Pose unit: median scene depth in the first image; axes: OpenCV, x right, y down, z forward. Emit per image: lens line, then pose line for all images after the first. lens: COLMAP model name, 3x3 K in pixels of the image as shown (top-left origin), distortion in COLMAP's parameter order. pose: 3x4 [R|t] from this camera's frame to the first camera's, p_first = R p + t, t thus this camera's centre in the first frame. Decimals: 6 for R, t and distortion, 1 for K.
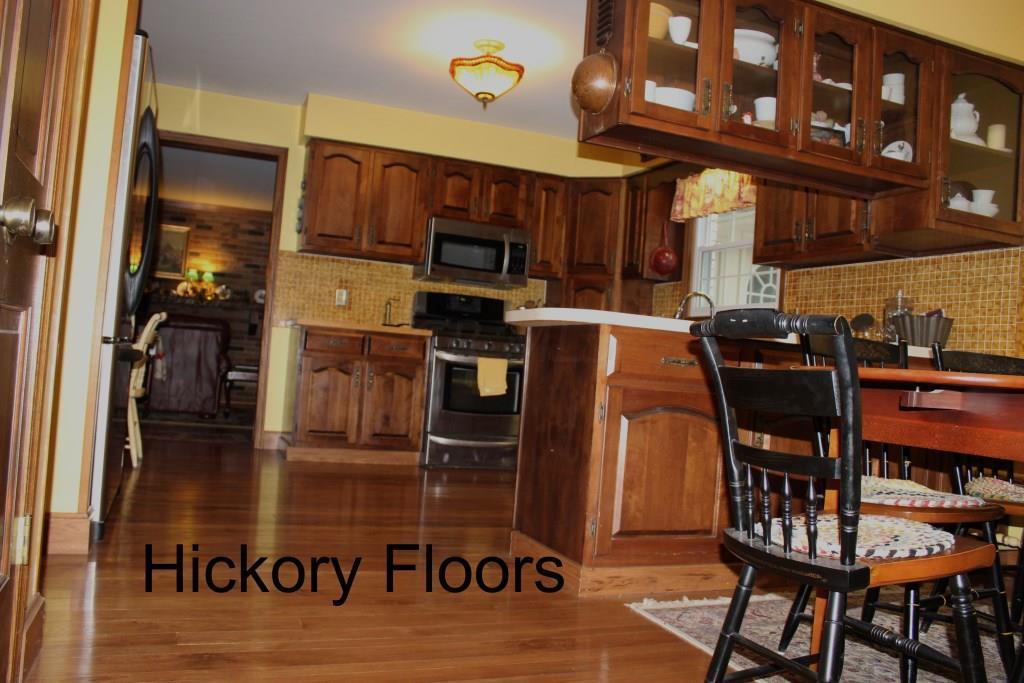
lens RADIAL K [[842.9, 0, 512.0], [0, 842.9, 341.5], [0, 0, 1]] dist [-0.171329, 0.141496]
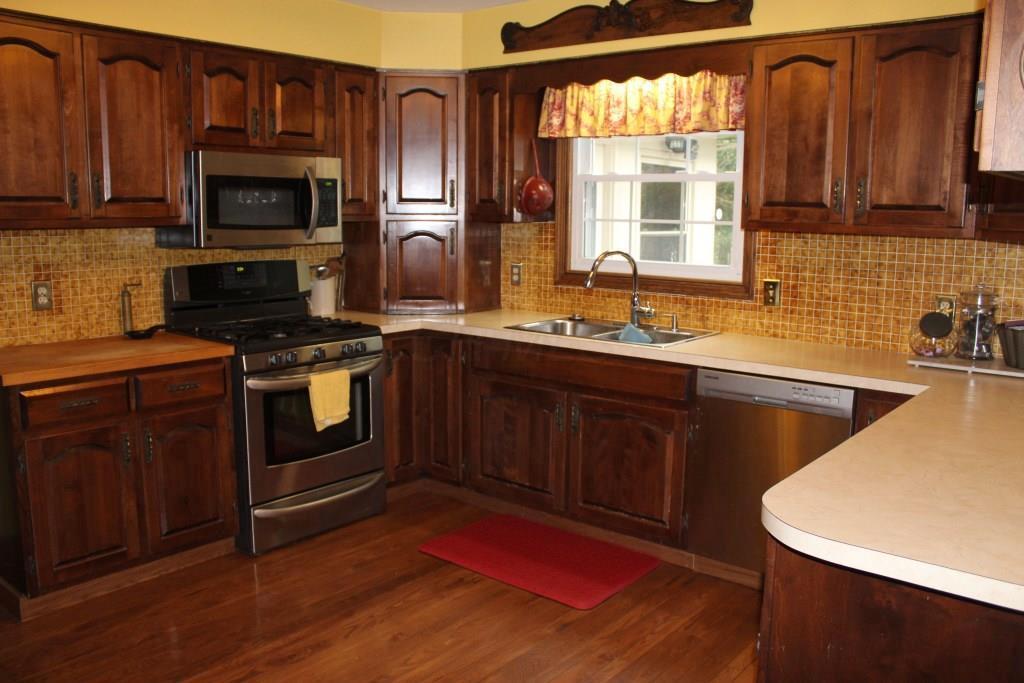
lens RADIAL K [[842.9, 0, 512.0], [0, 842.9, 341.5], [0, 0, 1]] dist [-0.171329, 0.141496]
pose [[0.877483, -0.139153, 0.458976, -0.182872], [0.043605, 0.976168, 0.212591, -0.127815], [-0.477621, -0.166531, 0.862639, 0.368507]]
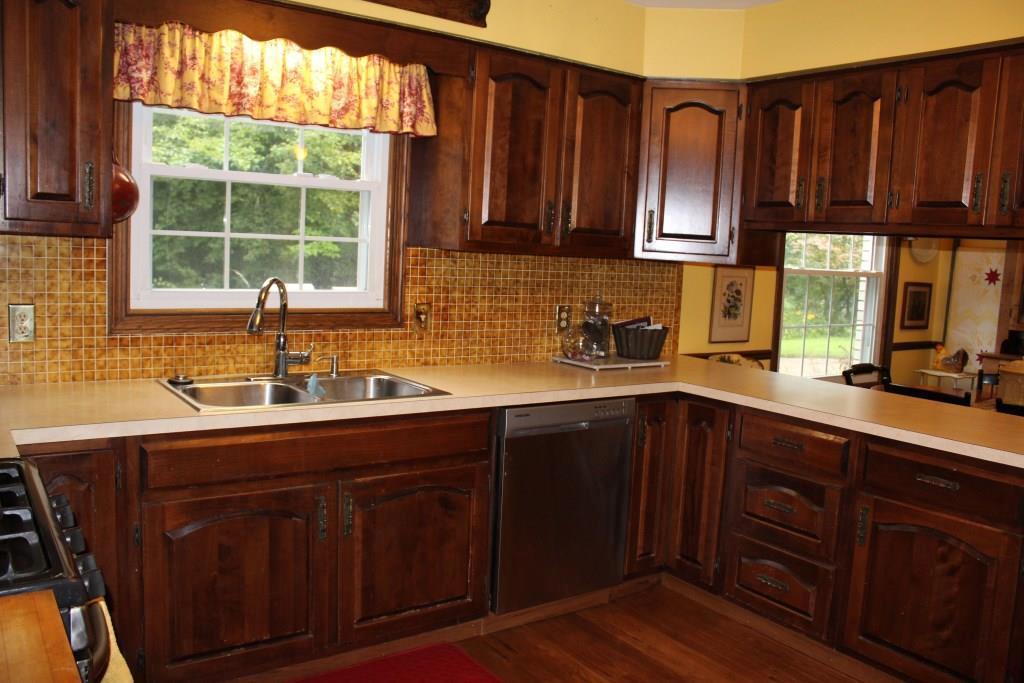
lens RADIAL K [[842.9, 0, 512.0], [0, 842.9, 341.5], [0, 0, 1]] dist [-0.171329, 0.141496]
pose [[-0.226008, -0.193720, 0.954669, -0.286507], [-0.091870, 0.979898, 0.177090, -0.114073], [-0.969784, -0.047681, -0.239262, 0.893522]]
